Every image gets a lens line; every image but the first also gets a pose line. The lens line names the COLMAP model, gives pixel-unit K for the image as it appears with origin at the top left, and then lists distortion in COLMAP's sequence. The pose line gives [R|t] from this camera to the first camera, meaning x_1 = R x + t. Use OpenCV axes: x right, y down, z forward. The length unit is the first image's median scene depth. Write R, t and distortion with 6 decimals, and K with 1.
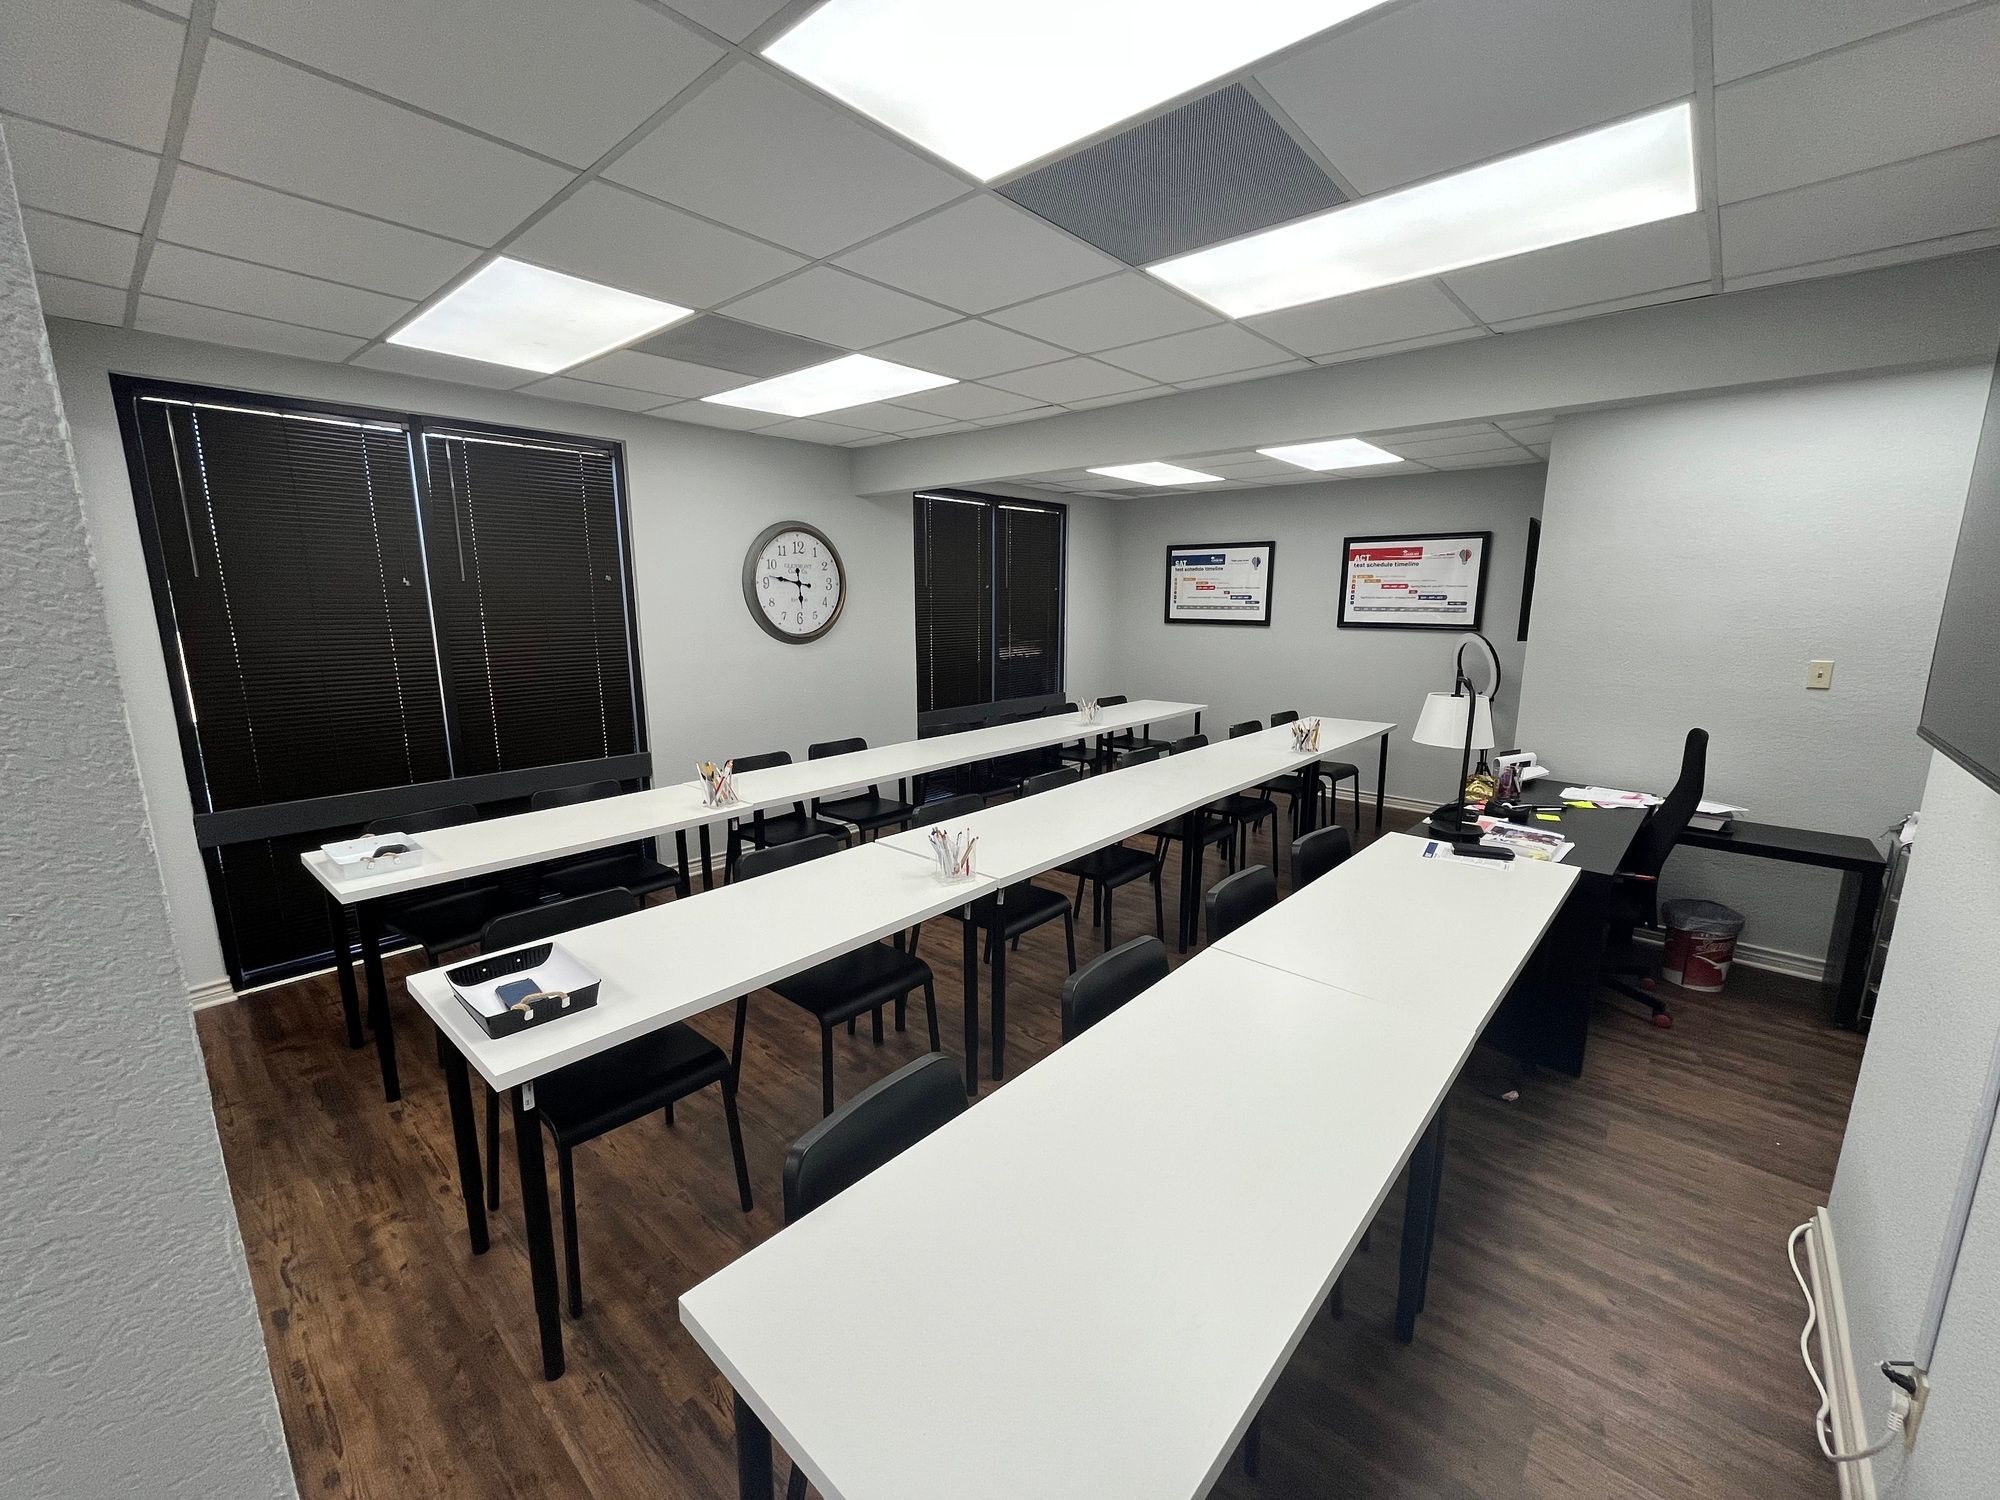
lens RADIAL K [[809.0, 0, 1011.1], [0, 809.0, 752.9], [0, 0, 1]] dist [-0.002266, -0.000425]
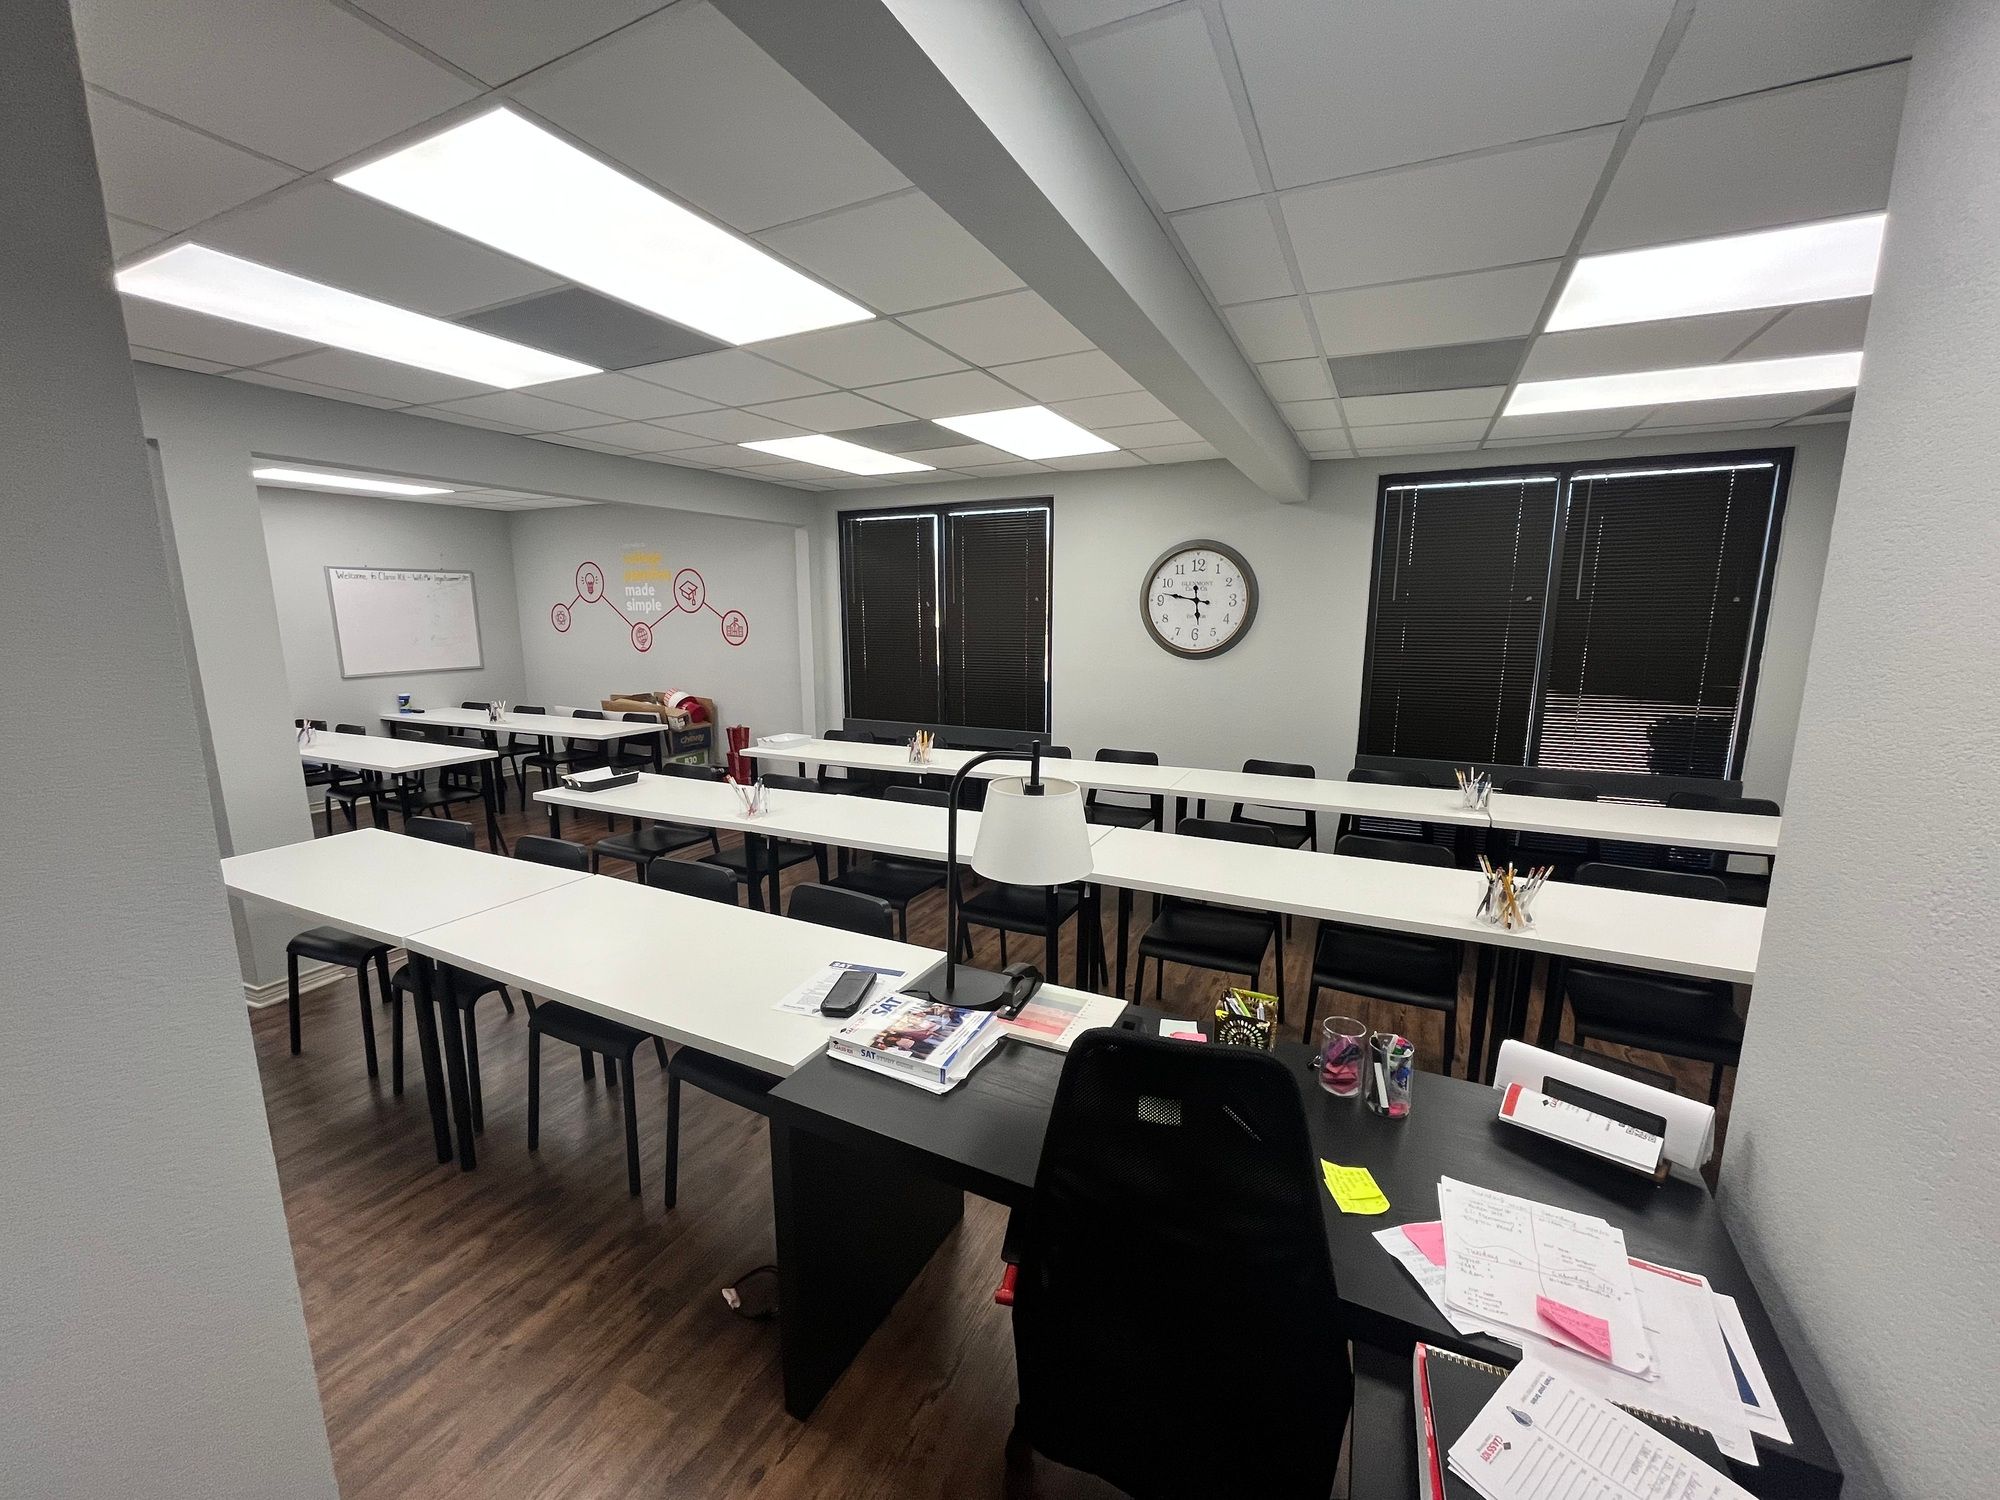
lens RADIAL K [[809.0, 0, 1002.1], [0, 809.0, 755.2], [0, 0, 1]] dist [-0.002266, -0.000425]
pose [[0.269156, 0.166263, -0.948637, 0.761063], [-0.178881, 0.976477, 0.120389, -0.109573], [0.946339, 0.137289, 0.292566, 0.556060]]
